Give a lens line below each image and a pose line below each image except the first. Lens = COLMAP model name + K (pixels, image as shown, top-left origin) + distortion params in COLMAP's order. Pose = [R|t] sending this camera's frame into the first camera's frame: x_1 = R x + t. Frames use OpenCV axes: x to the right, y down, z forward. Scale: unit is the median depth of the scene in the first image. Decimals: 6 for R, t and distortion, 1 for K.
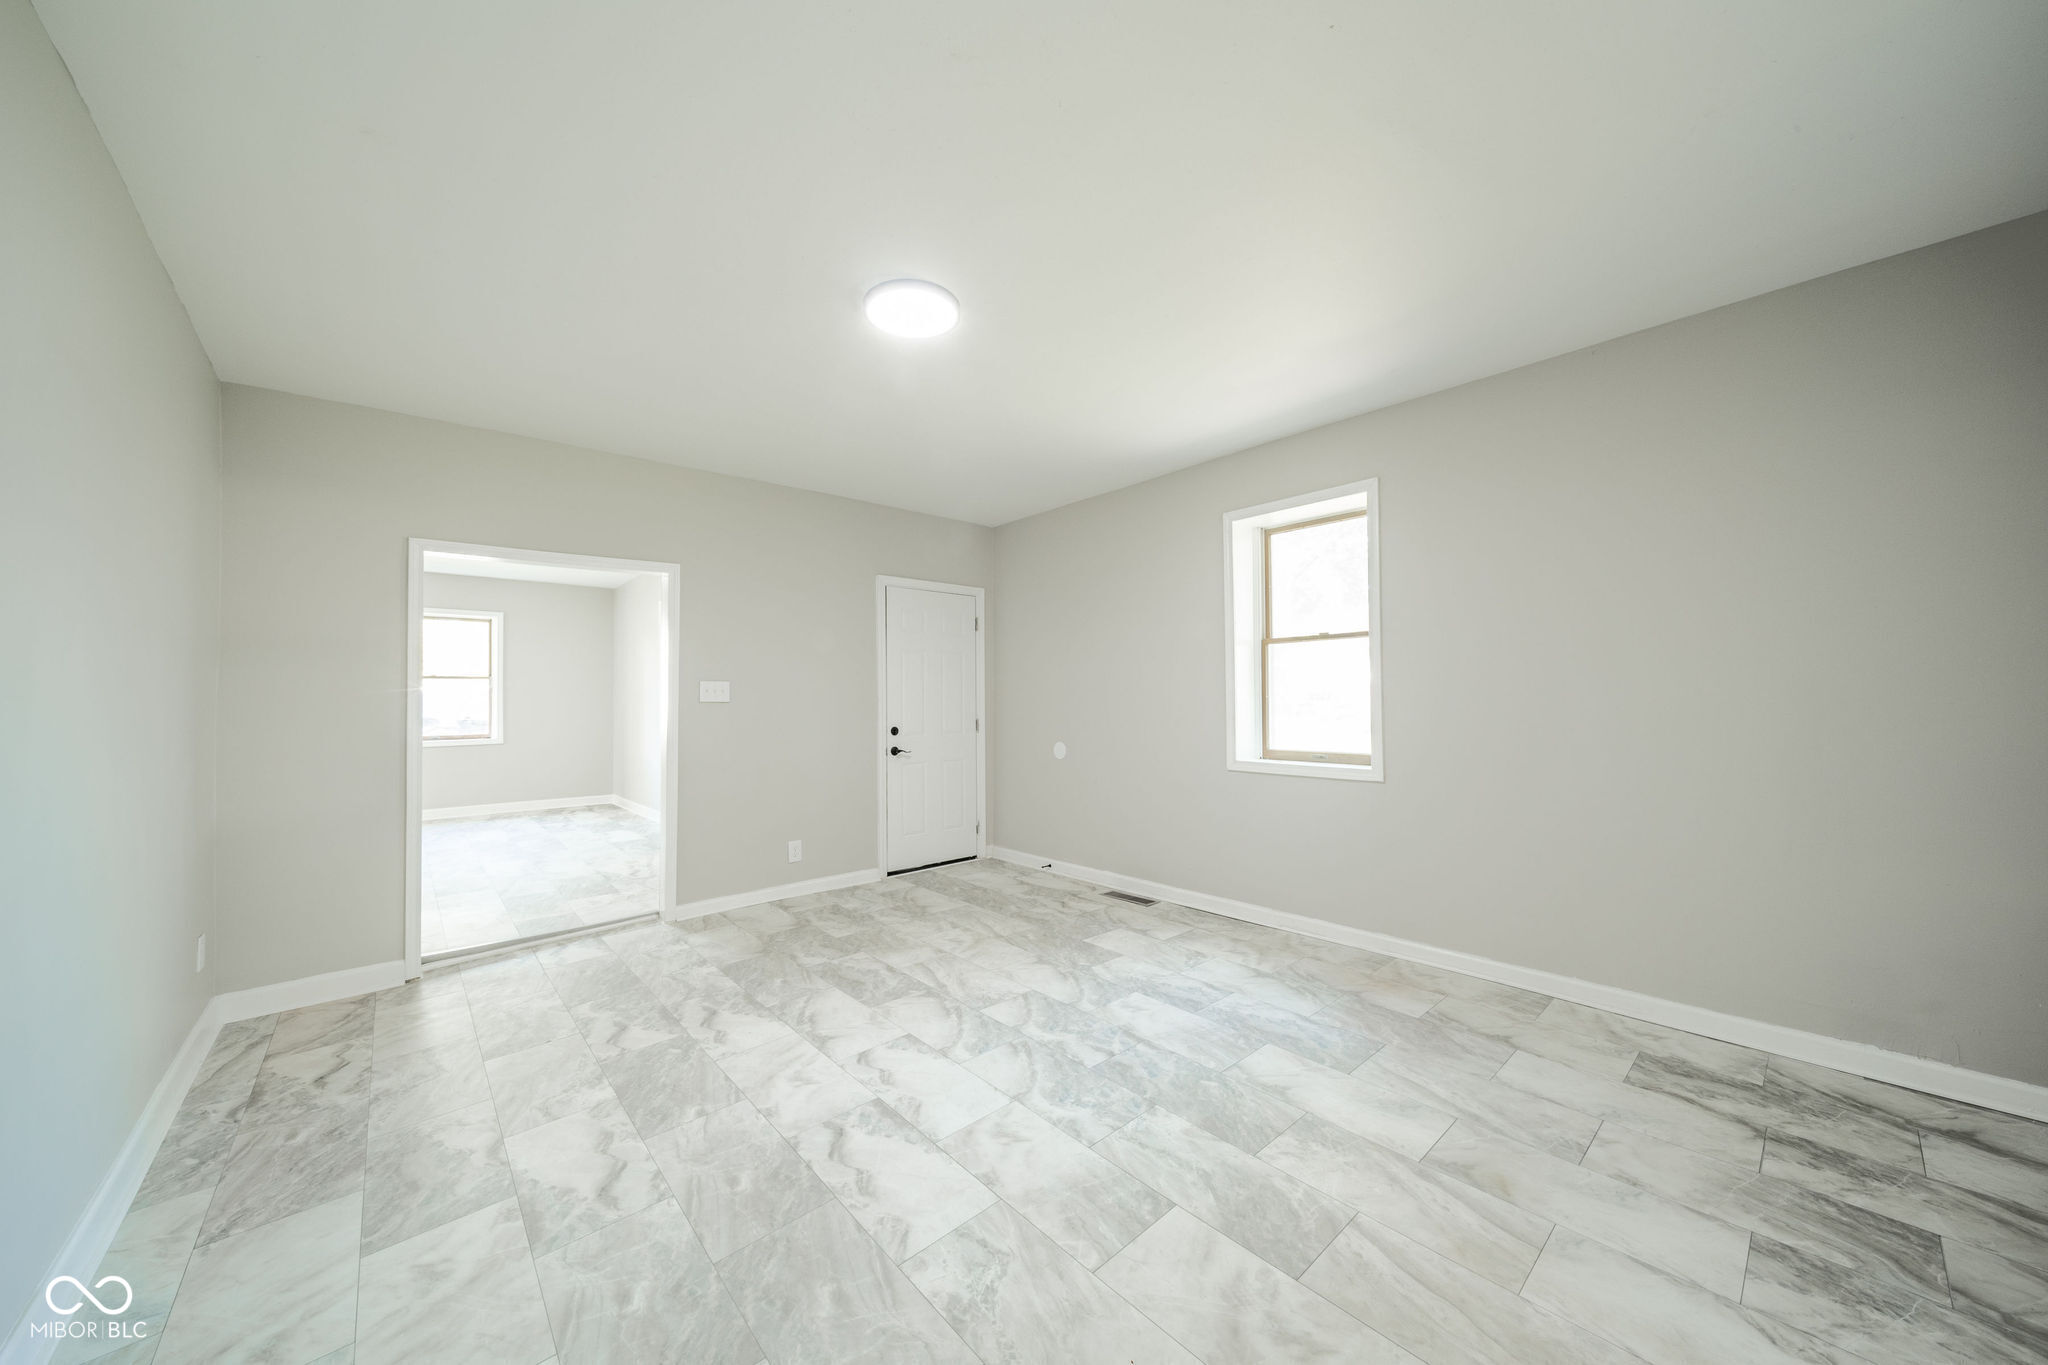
lens RADIAL K [[711.5, 0, 1031.1], [0, 711.5, 703.9], [0, 0, 1]] dist [-0.000181, -0.000087]
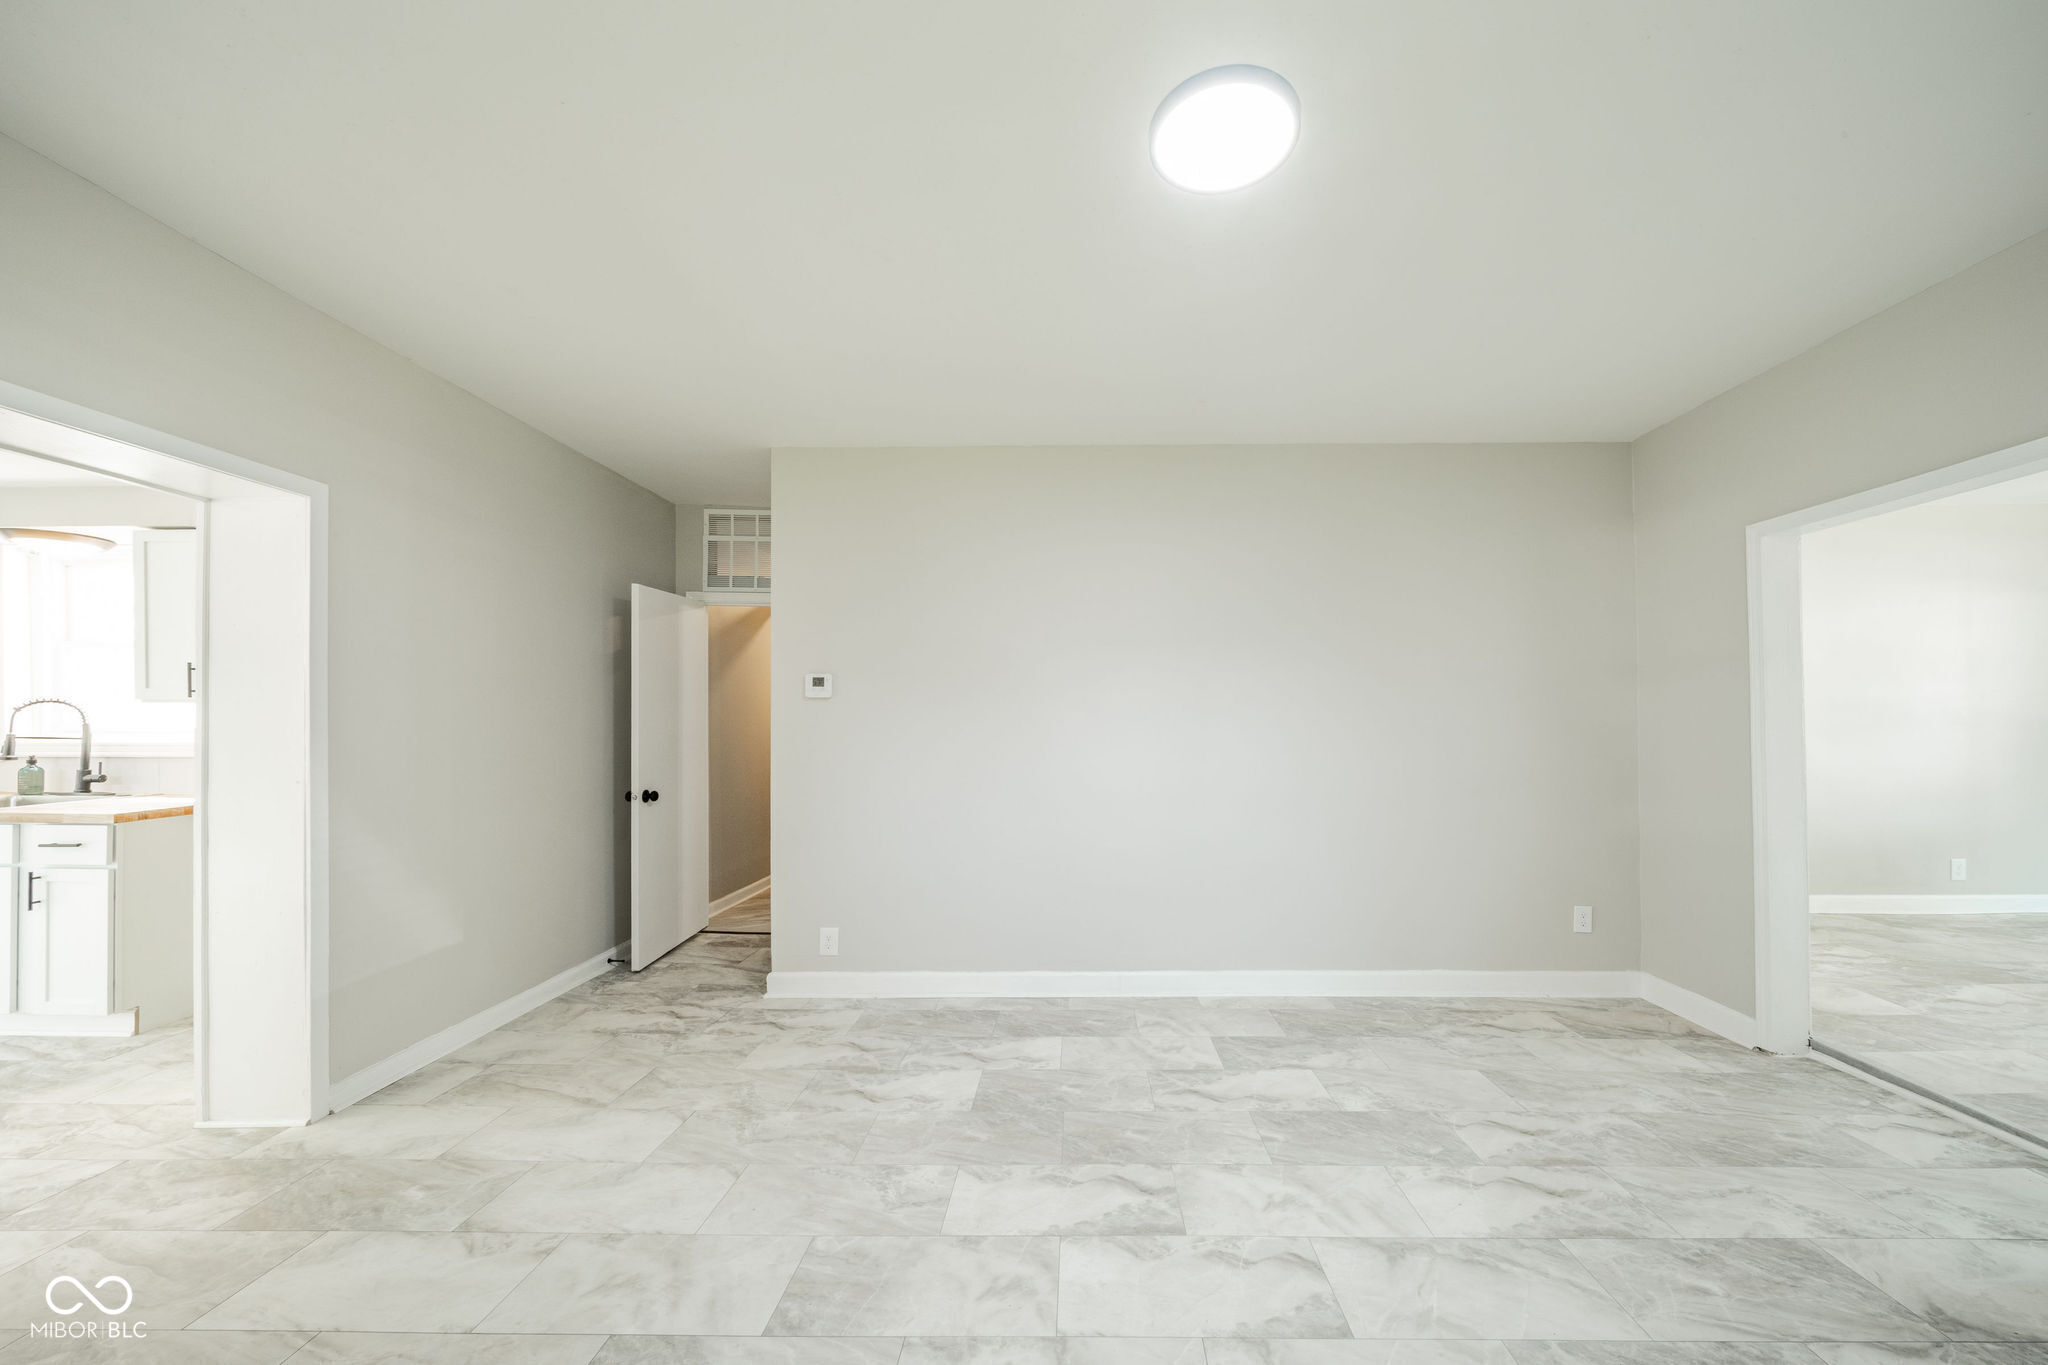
lens RADIAL K [[711.5, 0, 1031.1], [0, 711.5, 703.9], [0, 0, 1]] dist [-0.000181, -0.000087]
pose [[-0.698554, -0.002129, -0.715554, 0.482777], [0.006812, 0.999930, -0.009625, -0.016647], [0.715525, -0.011598, -0.698491, 1.511067]]
